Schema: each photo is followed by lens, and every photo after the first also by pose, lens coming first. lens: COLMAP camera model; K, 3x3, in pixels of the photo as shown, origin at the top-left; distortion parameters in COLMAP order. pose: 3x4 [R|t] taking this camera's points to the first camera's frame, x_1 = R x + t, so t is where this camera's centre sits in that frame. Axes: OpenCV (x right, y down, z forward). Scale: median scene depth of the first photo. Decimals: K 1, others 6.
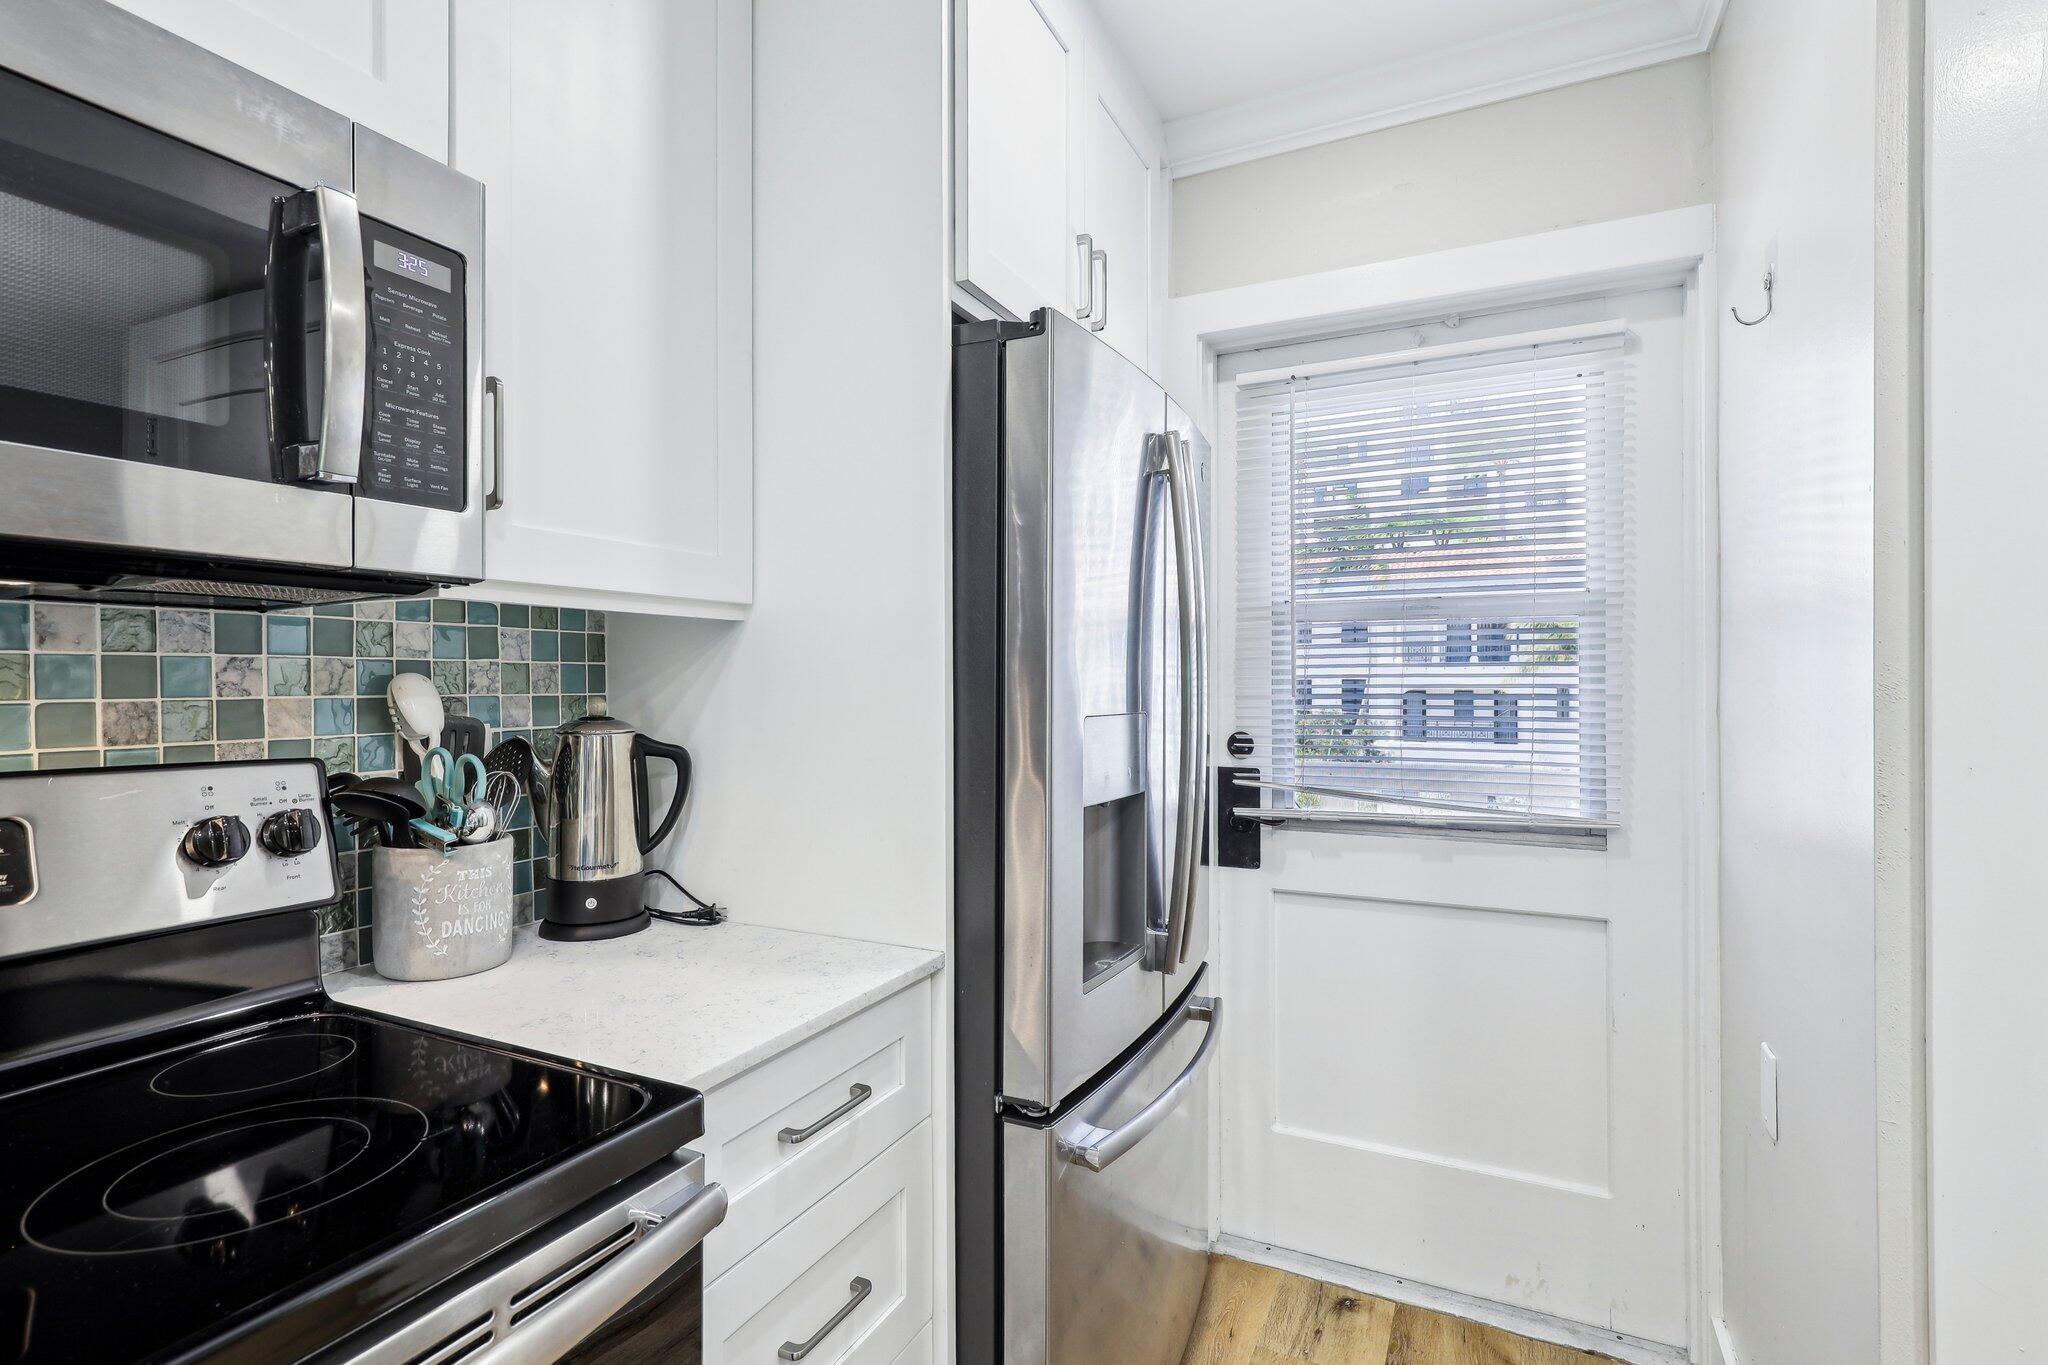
lens RADIAL K [[942.7, 0, 1019.8], [0, 942.7, 674.5], [0, 0, 1]] dist [-0.001577, -0.000914]
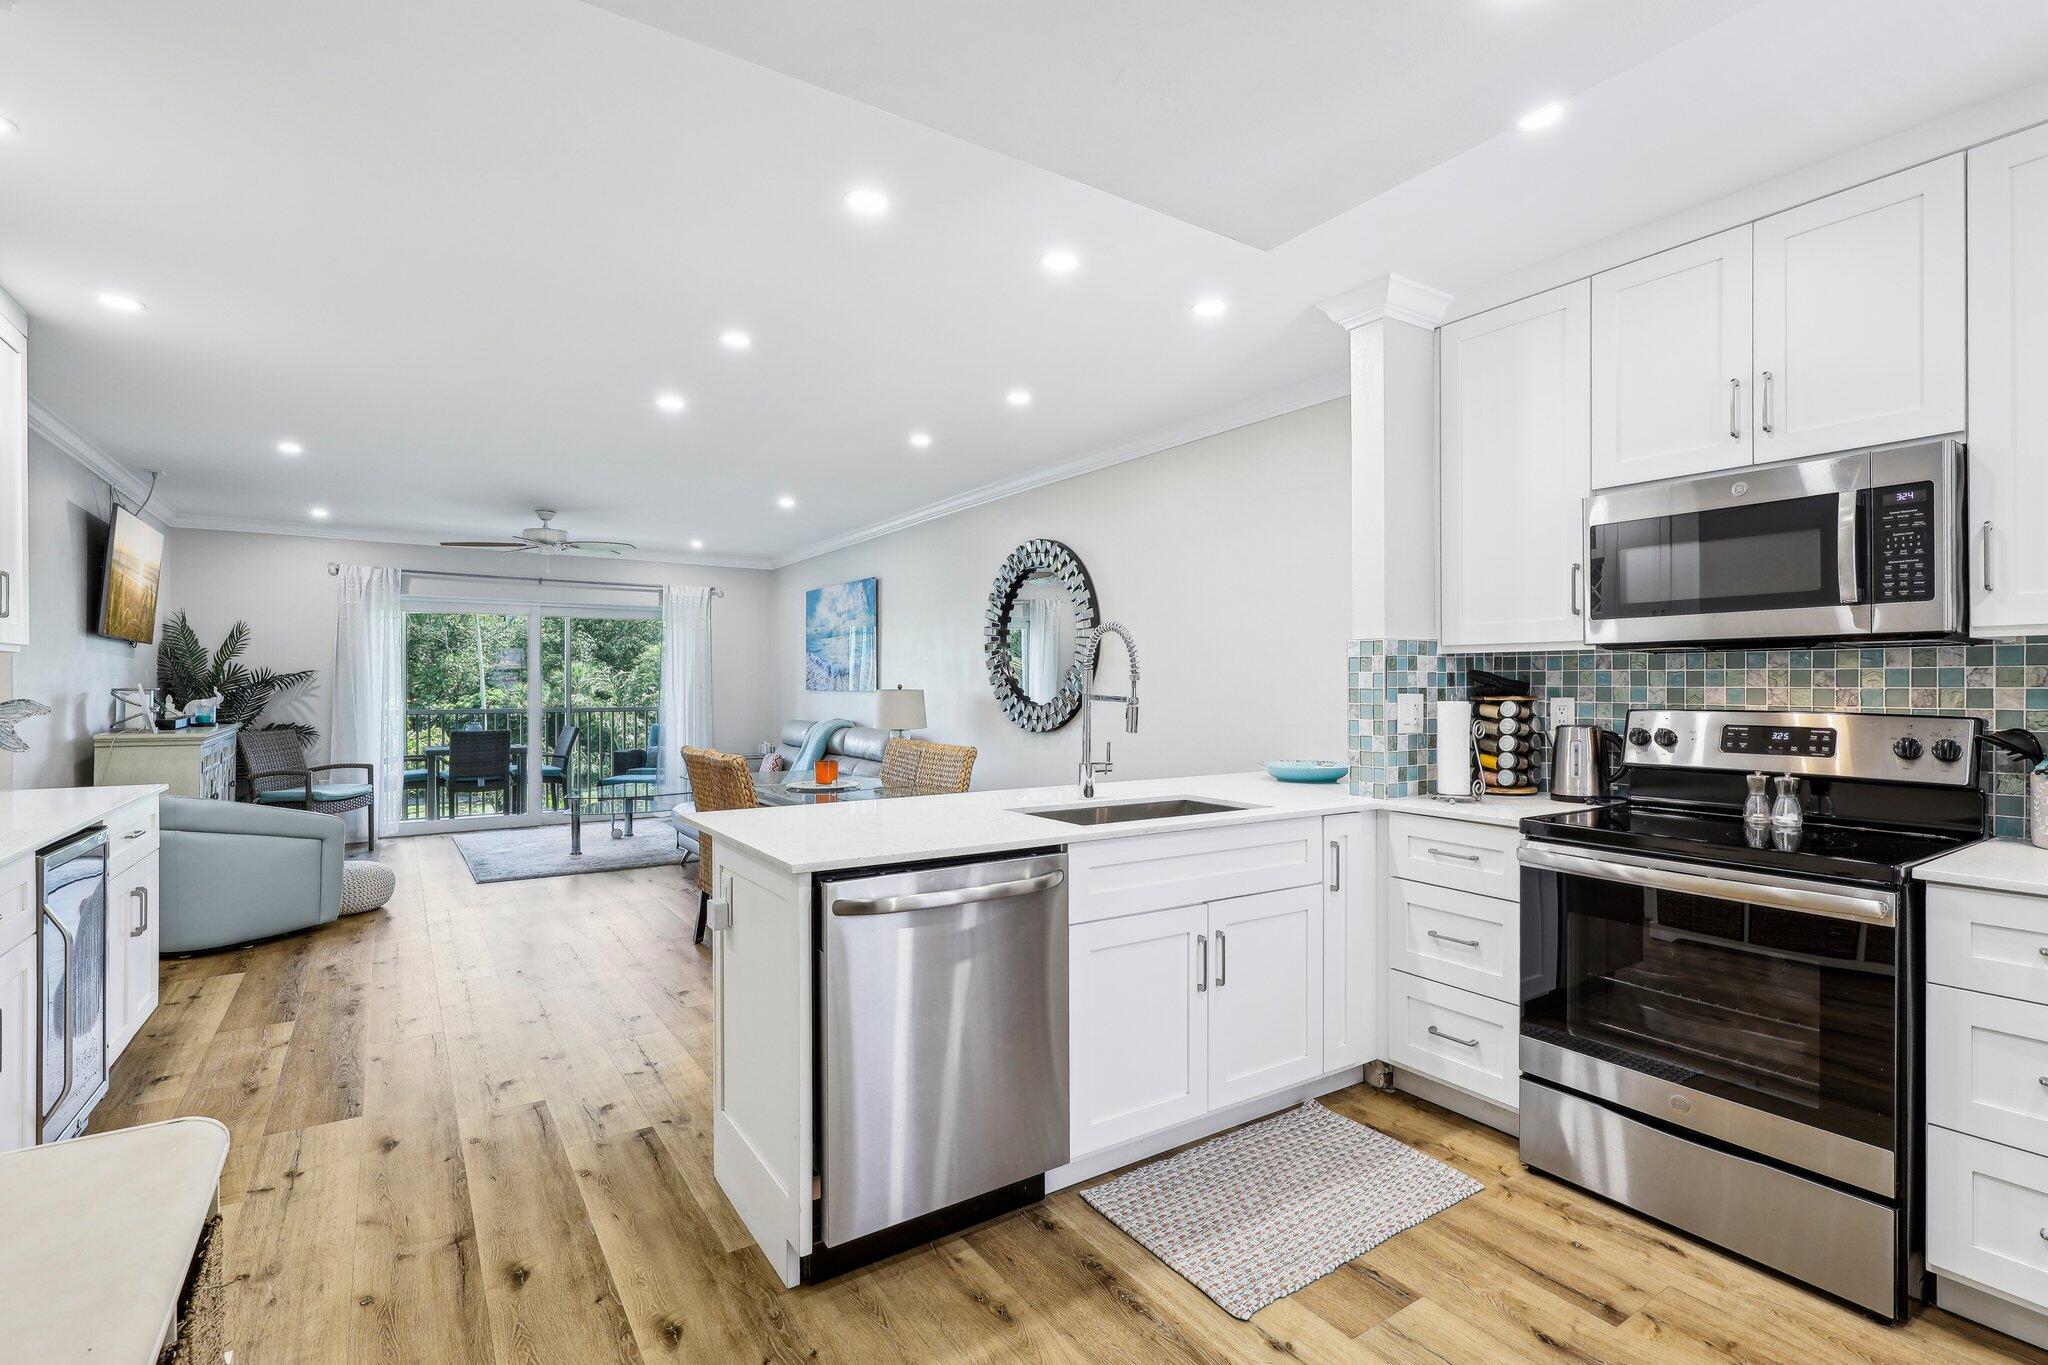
lens RADIAL K [[949.8, 0, 1037.8], [0, 949.8, 694.5], [0, 0, 1]] dist [-0.006181, -0.001055]
pose [[-0.484552, 0.010938, -0.874694, 1.569210], [0.007255, 0.999938, 0.008485, 0.006111], [0.874733, -0.002234, -0.484601, 0.178360]]
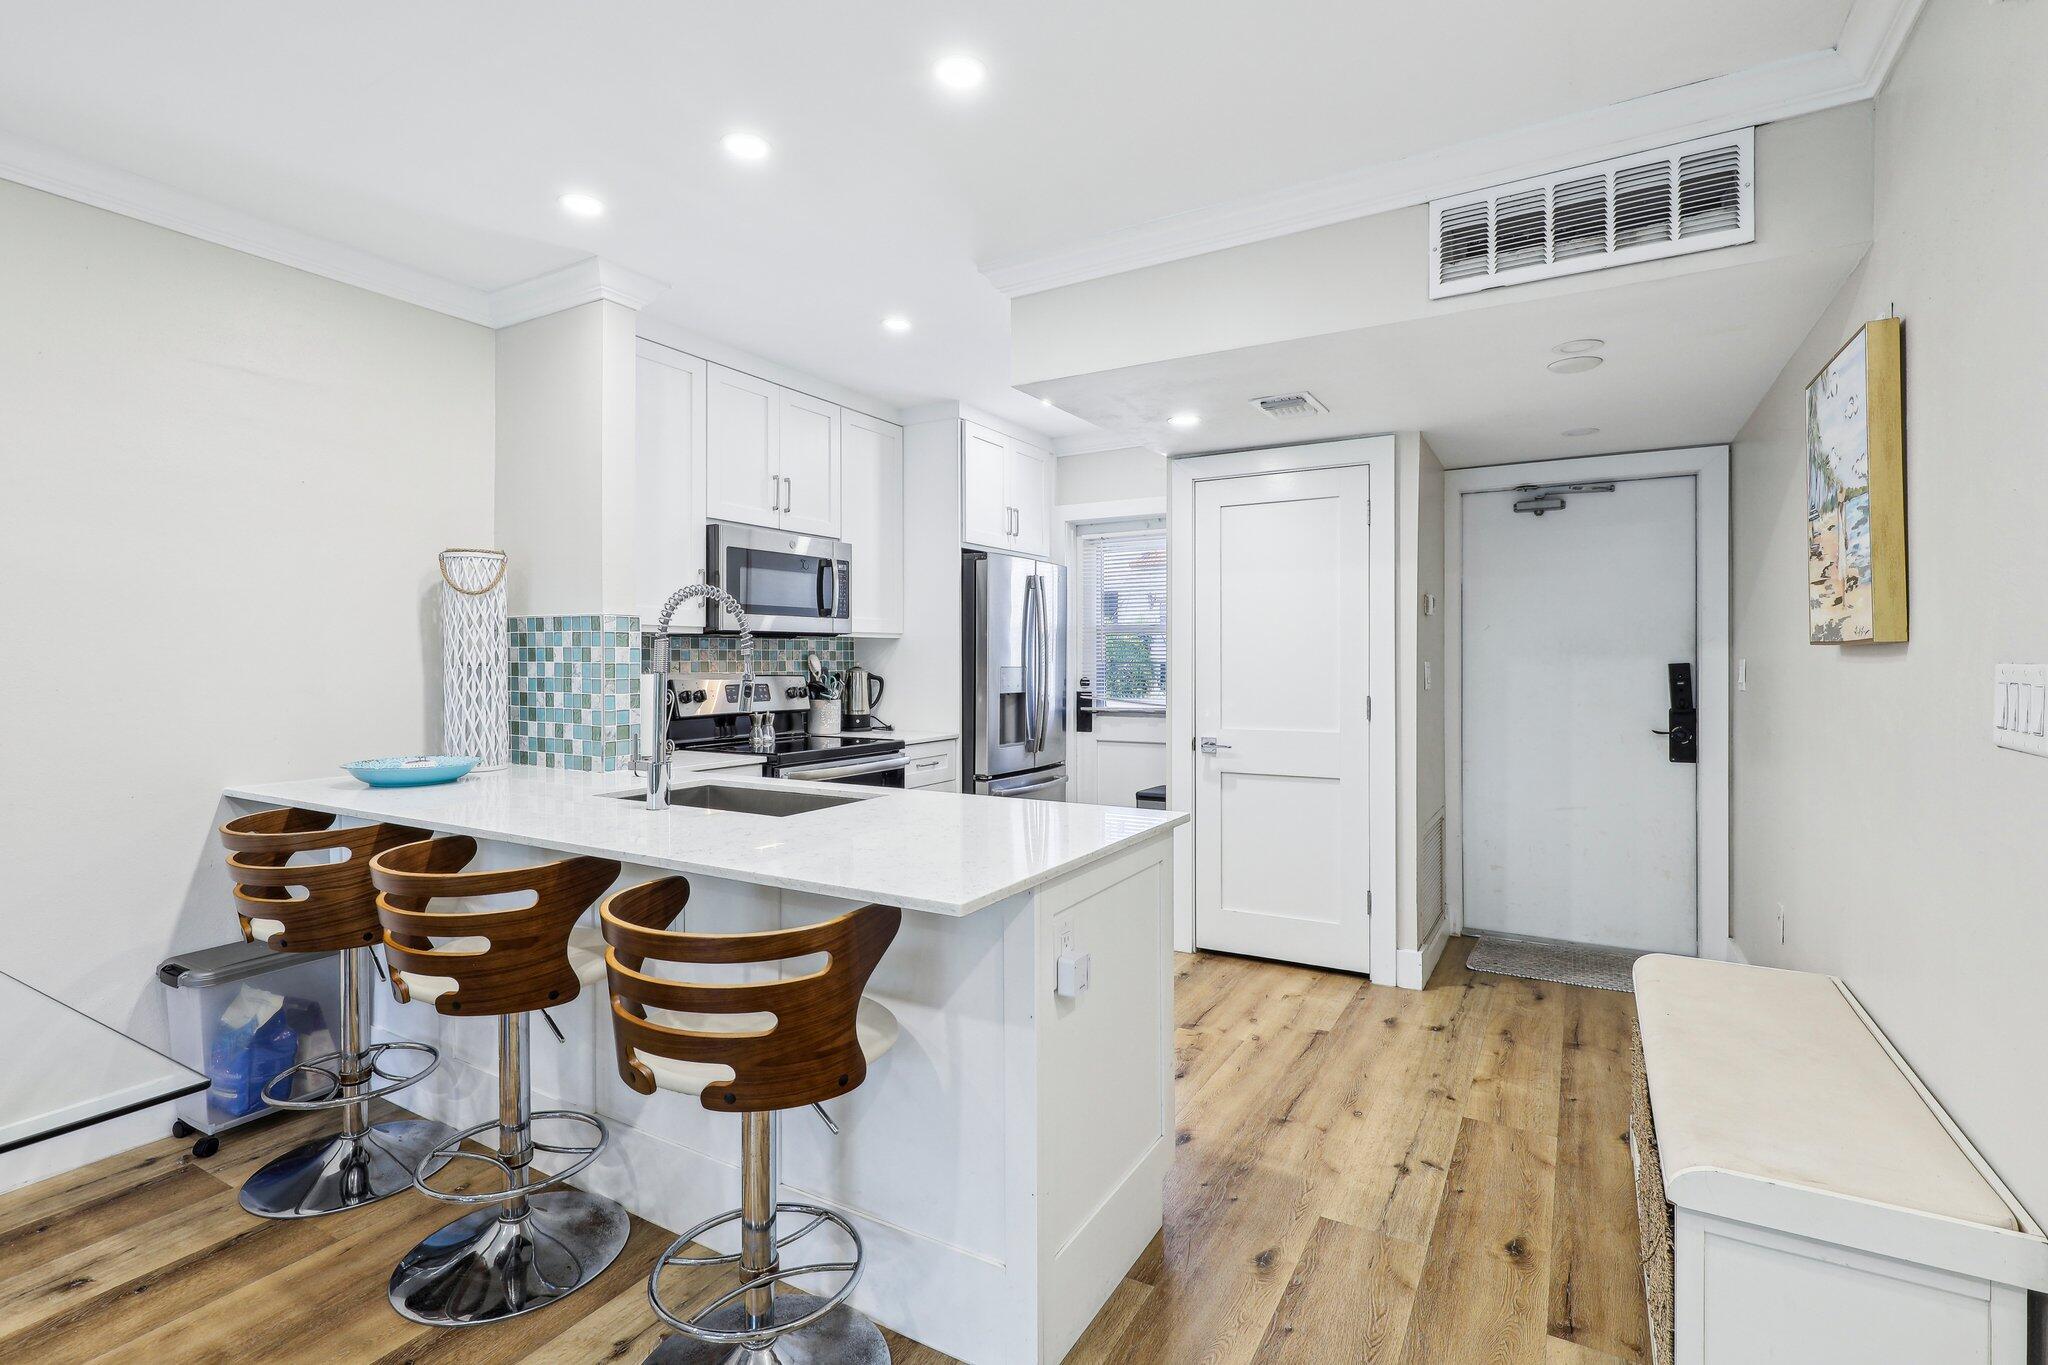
lens RADIAL K [[965.6, 0, 1048.1], [0, 965.6, 654.0], [0, 0, 1]] dist [0.009662, -0.001560]
pose [[0.999227, 0.000465, -0.039301, 0.371672], [-0.000371, 0.999997, 0.002382, -0.010963], [0.039302, -0.002366, 0.999225, -2.446347]]
